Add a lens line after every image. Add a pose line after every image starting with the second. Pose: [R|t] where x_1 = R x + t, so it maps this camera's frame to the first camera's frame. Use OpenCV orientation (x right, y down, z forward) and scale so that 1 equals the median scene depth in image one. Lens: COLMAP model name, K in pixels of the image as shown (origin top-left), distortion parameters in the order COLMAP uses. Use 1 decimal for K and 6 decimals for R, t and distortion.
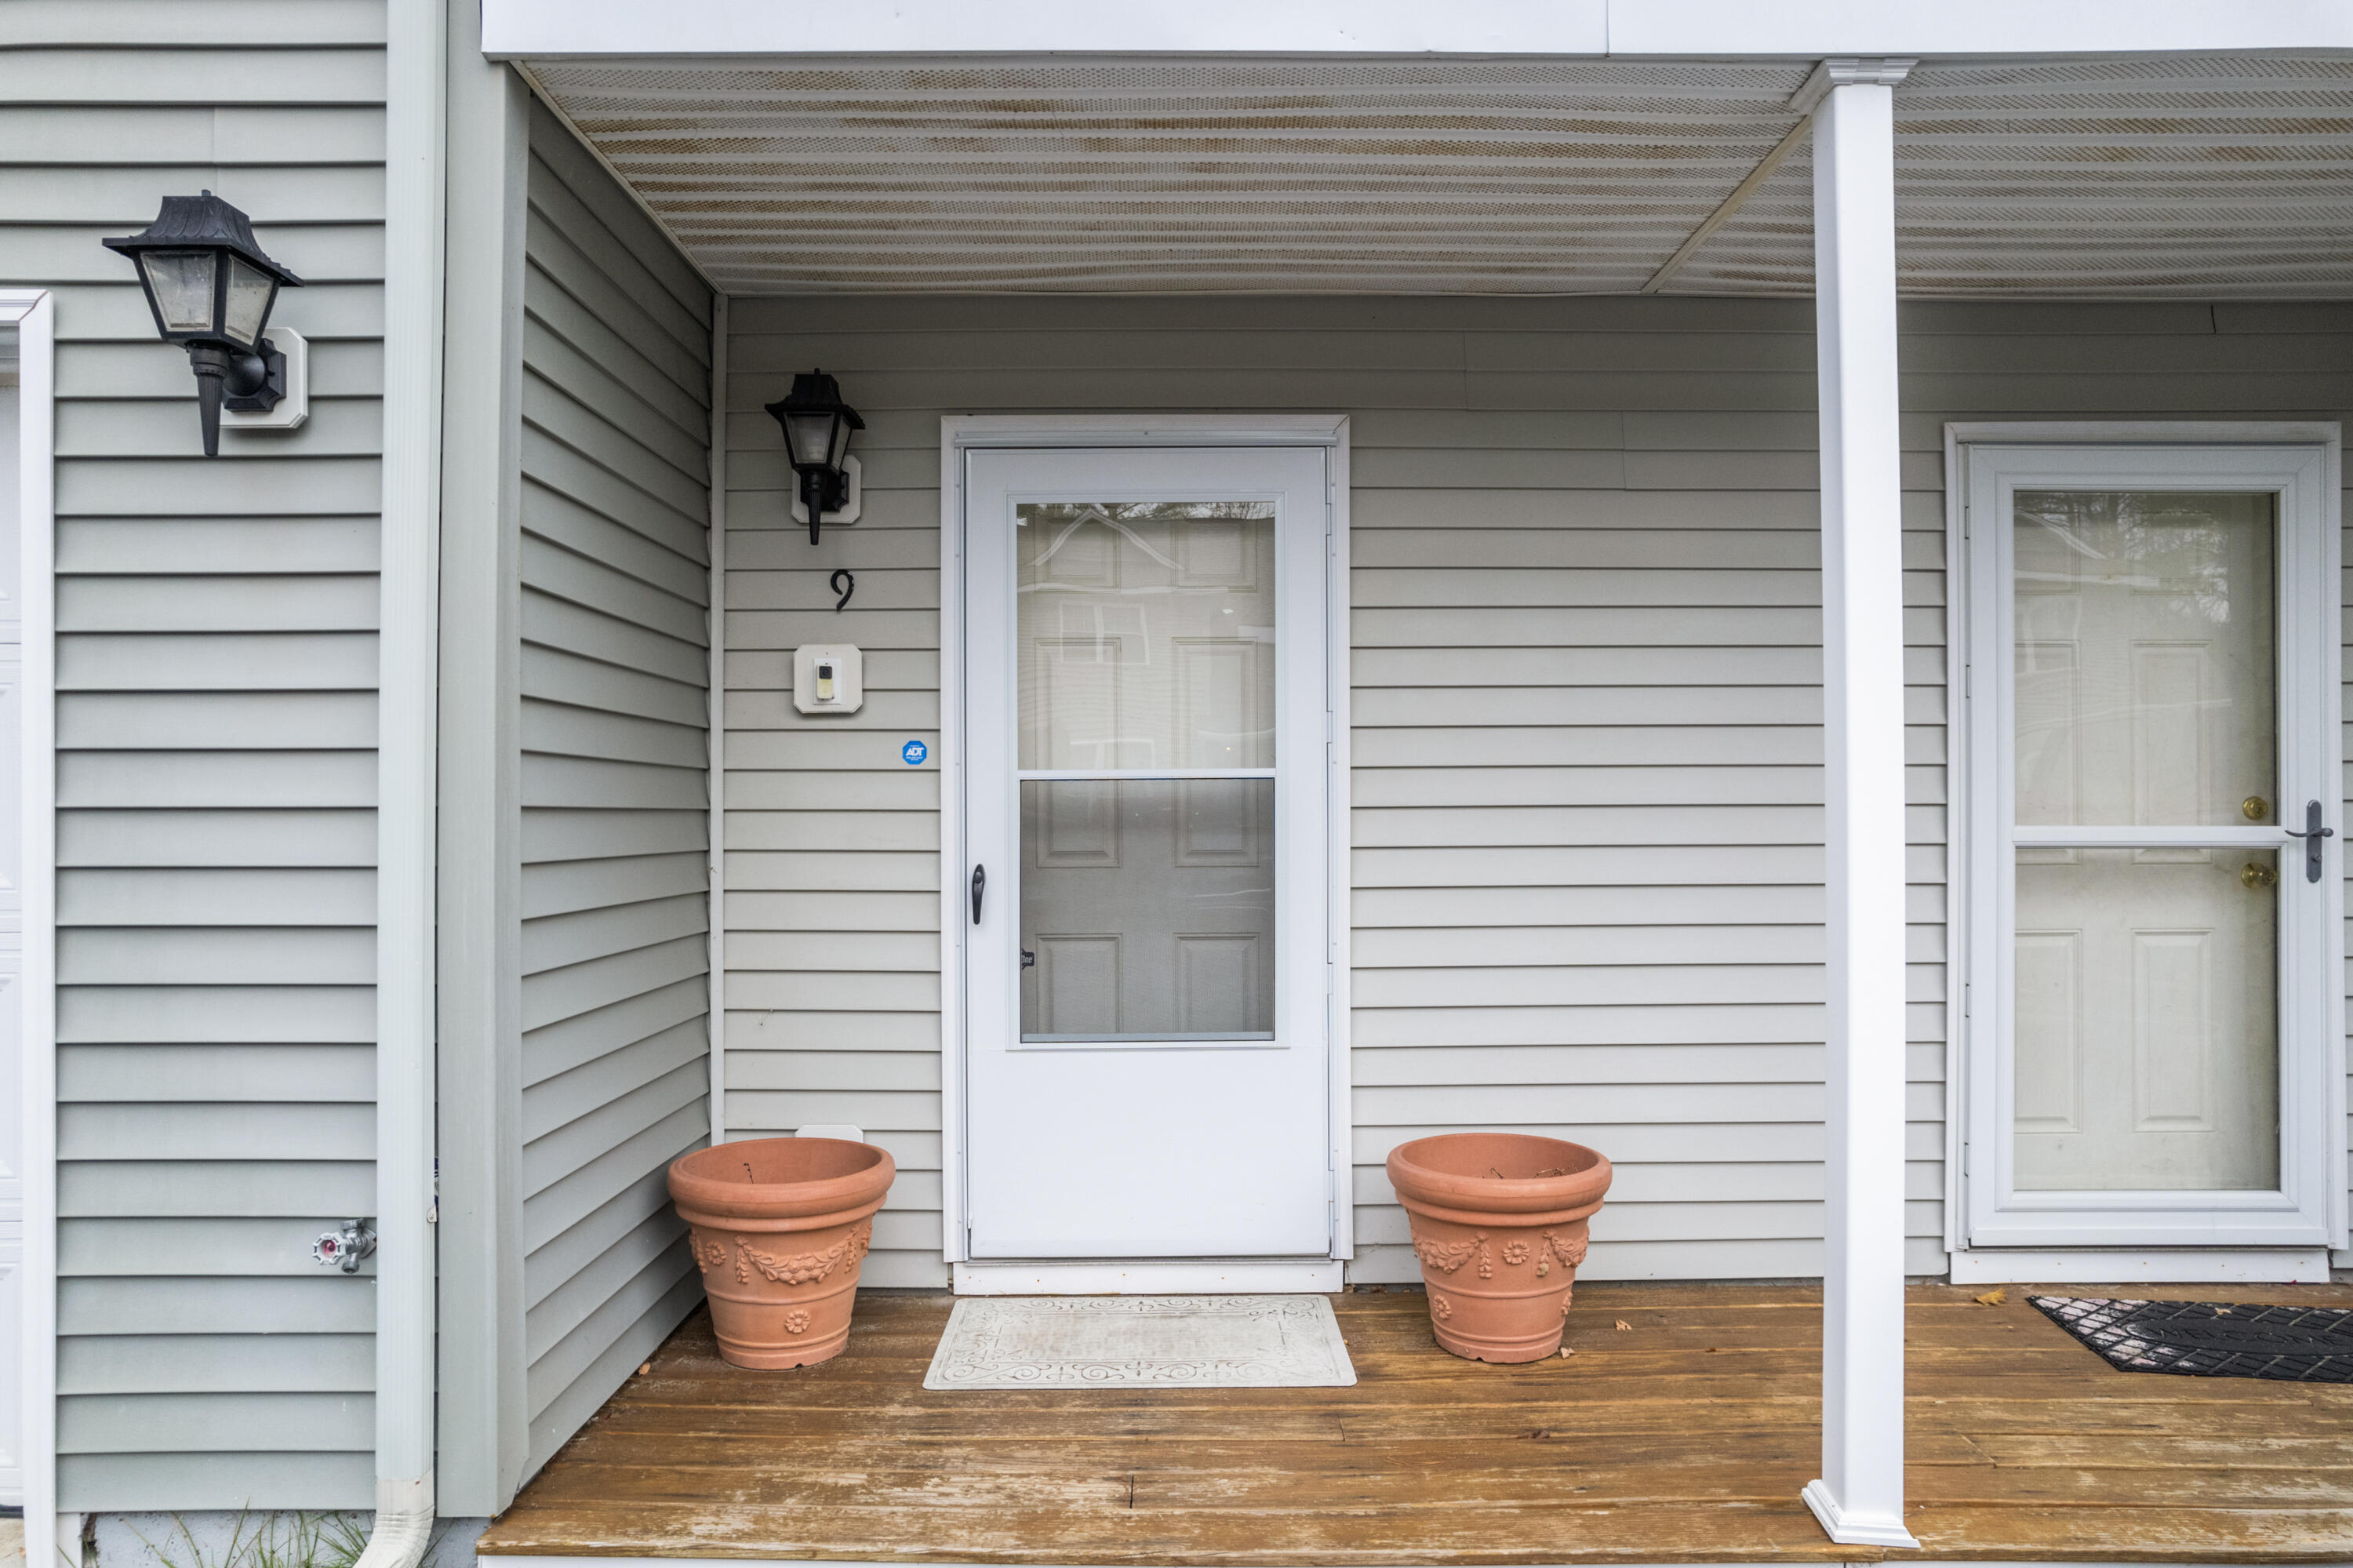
lens RADIAL K [[1517.5, 0, 1189.2], [0, 1517.5, 792.8], [0, 0, 1]] dist [-0.034708, 0.012646]
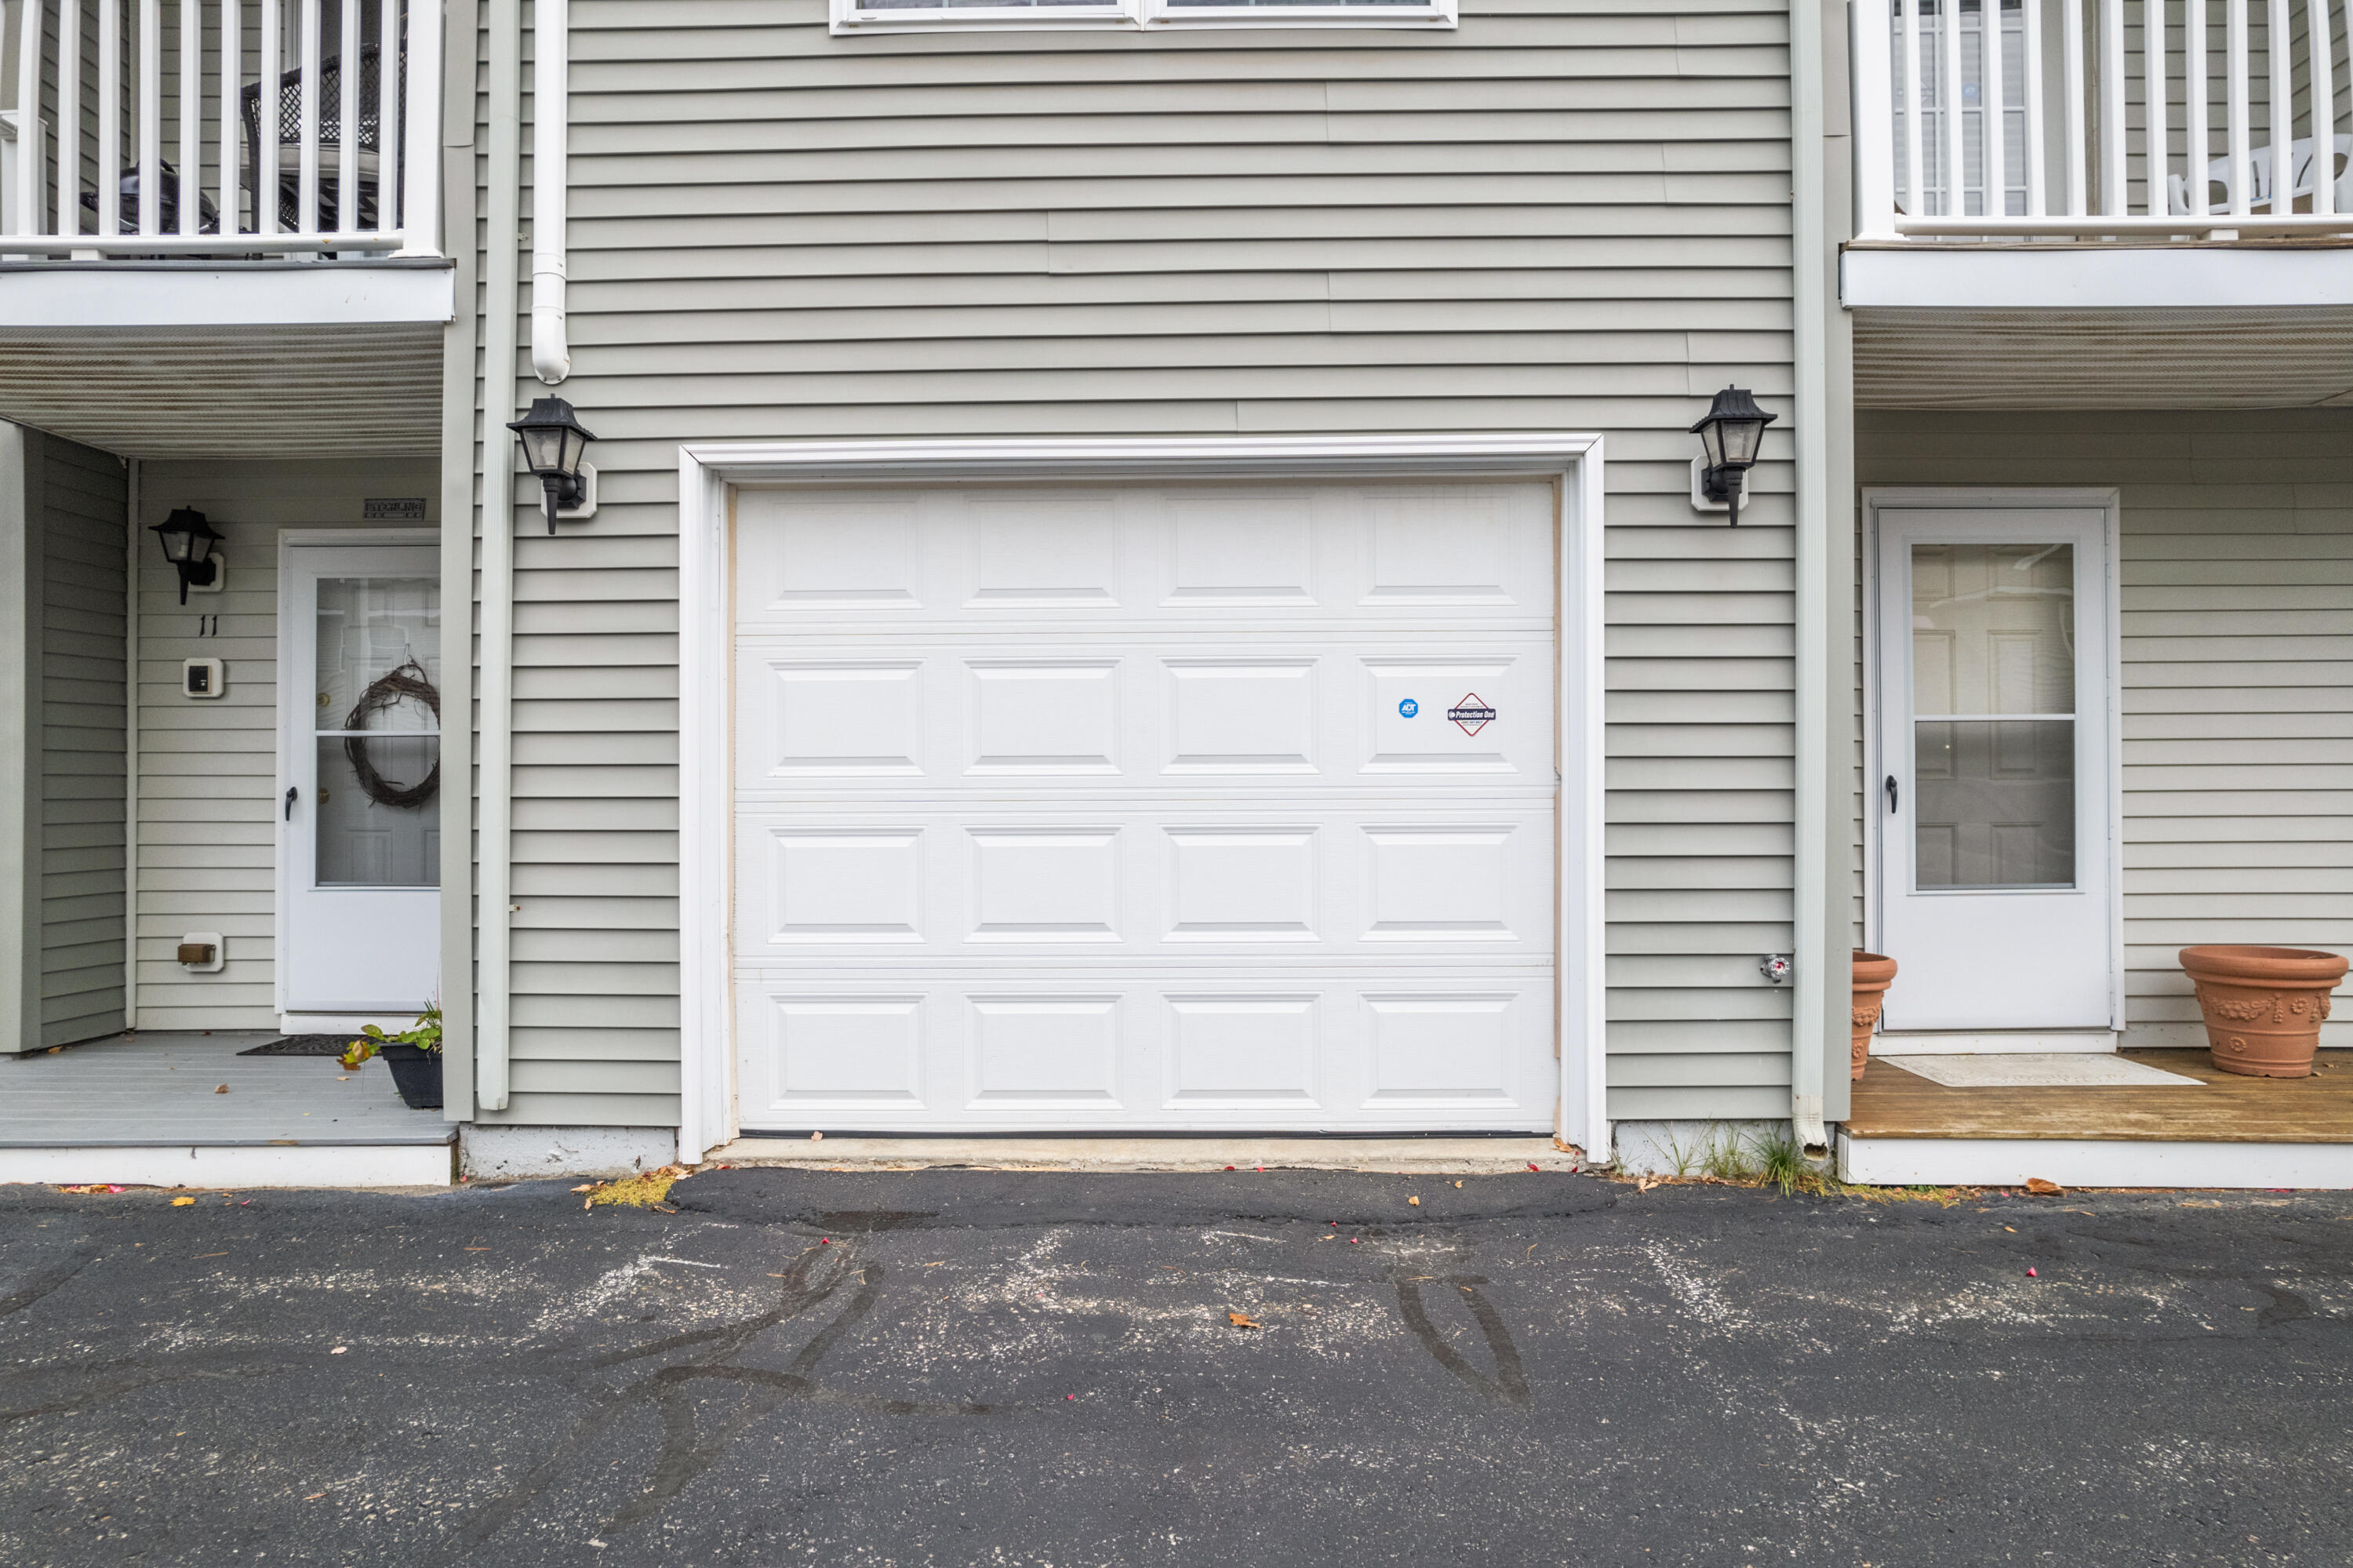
lens RADIAL K [[1517.5, 0, 1158.6], [0, 1517.5, 769.1], [0, 0, 1]] dist [-0.034708, 0.012646]
pose [[0.999875, 0.002718, -0.015590, -0.859228], [-0.002833, 0.999969, -0.007374, 0.054480], [0.015569, 0.007417, 0.999851, -0.552698]]
